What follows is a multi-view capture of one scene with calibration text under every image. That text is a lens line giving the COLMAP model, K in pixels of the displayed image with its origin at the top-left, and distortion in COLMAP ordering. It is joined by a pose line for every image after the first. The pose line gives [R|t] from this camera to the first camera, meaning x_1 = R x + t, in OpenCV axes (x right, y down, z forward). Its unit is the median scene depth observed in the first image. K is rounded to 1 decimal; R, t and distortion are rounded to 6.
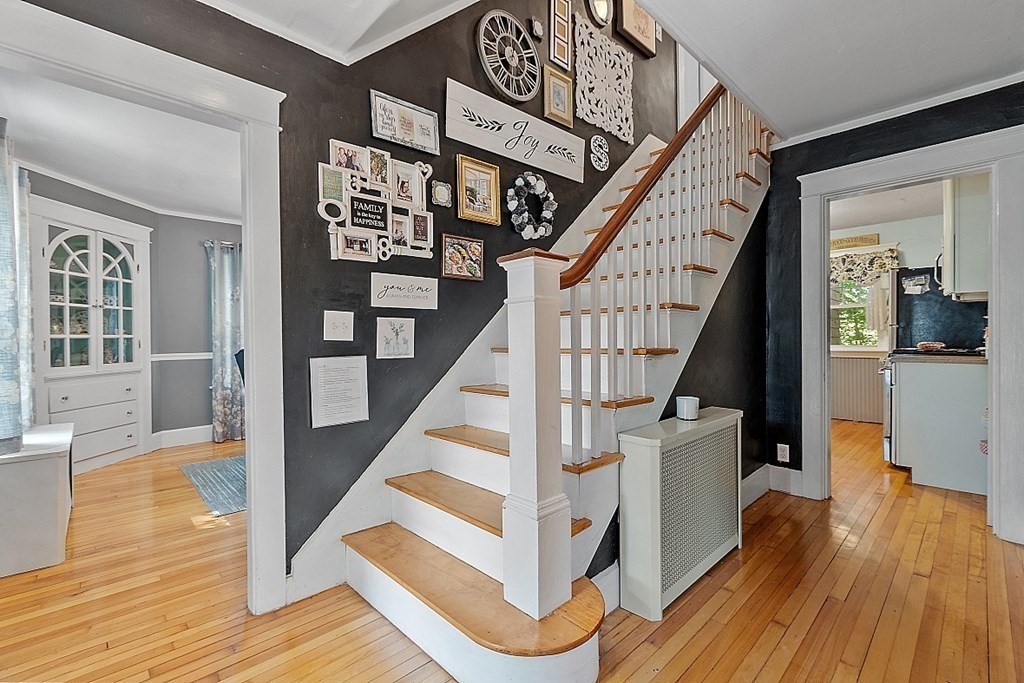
lens RADIAL K [[446.6, 0, 507.7], [0, 446.6, 346.1], [0, 0, 1]] dist [-0.000550, 0.000139]
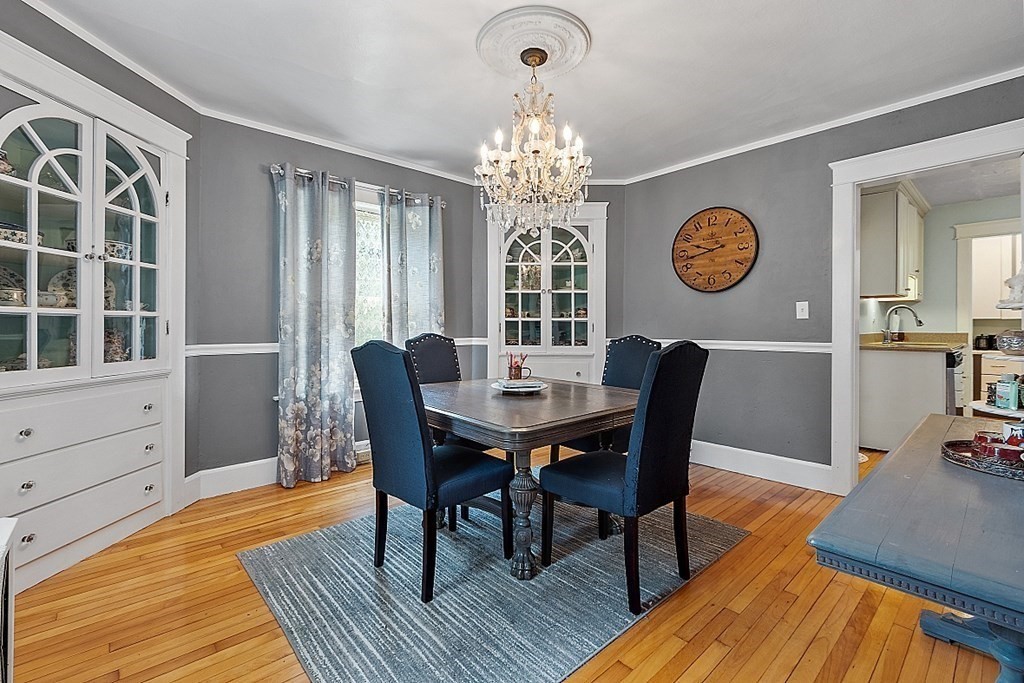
lens RADIAL K [[450.2, 0, 508.7], [0, 450.2, 334.0], [0, 0, 1]] dist [-0.000024, -0.000239]
pose [[0.999510, 0.011632, -0.029074, -0.355514], [-0.011735, 0.999926, -0.003357, 0.000326], [0.029033, 0.003696, 0.999572, 0.417615]]
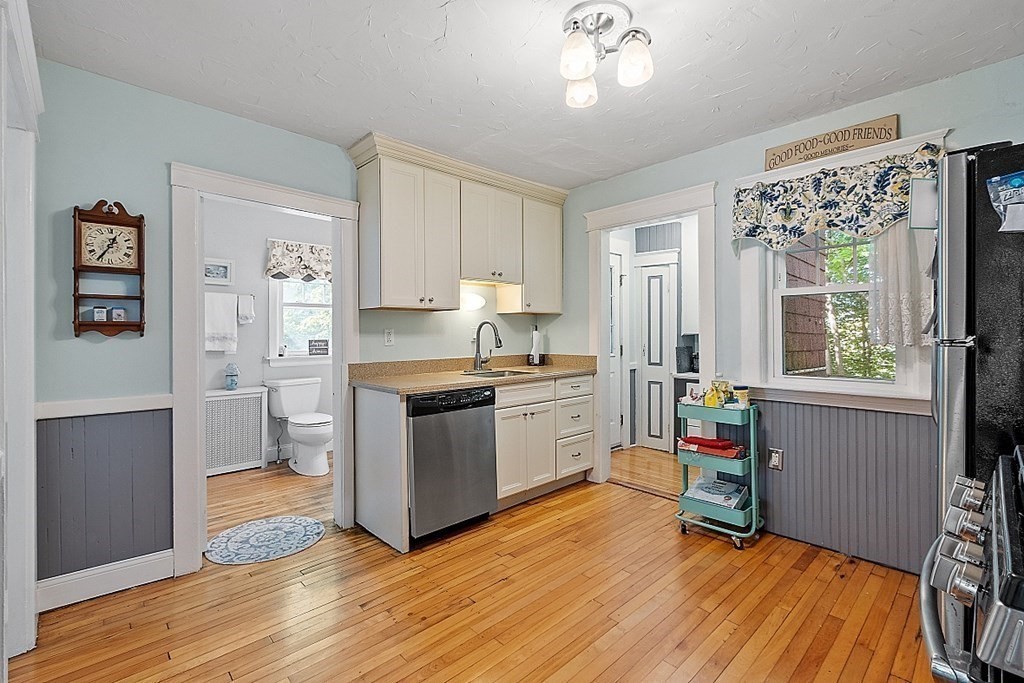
lens RADIAL K [[450.2, 0, 508.7], [0, 450.2, 334.0], [0, 0, 1]] dist [-0.000024, -0.000239]
pose [[0.999933, 0.007326, -0.008997, 0.584531], [-0.007474, 0.999836, -0.016481, -0.045864], [0.008875, 0.016547, 0.999824, 0.717752]]
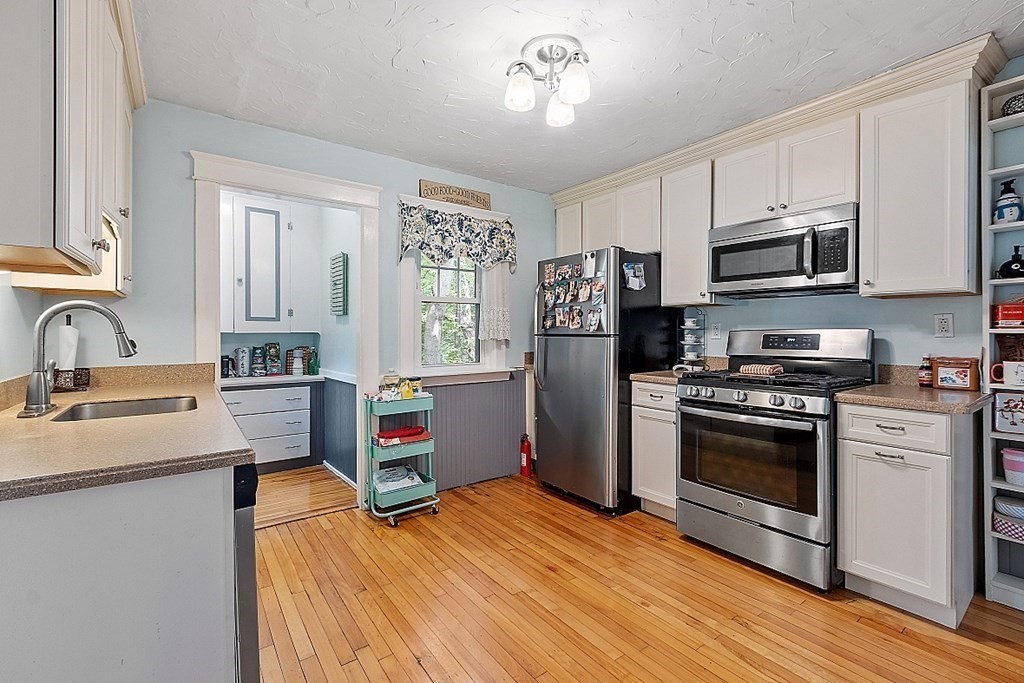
lens RADIAL K [[450.2, 0, 508.7], [0, 450.2, 334.0], [0, 0, 1]] dist [-0.000024, -0.000239]
pose [[0.124980, 0.008505, 0.992123, 0.210183], [0.017199, 0.999794, -0.010737, -0.044927], [-0.992010, 0.018405, 0.124809, 1.103111]]
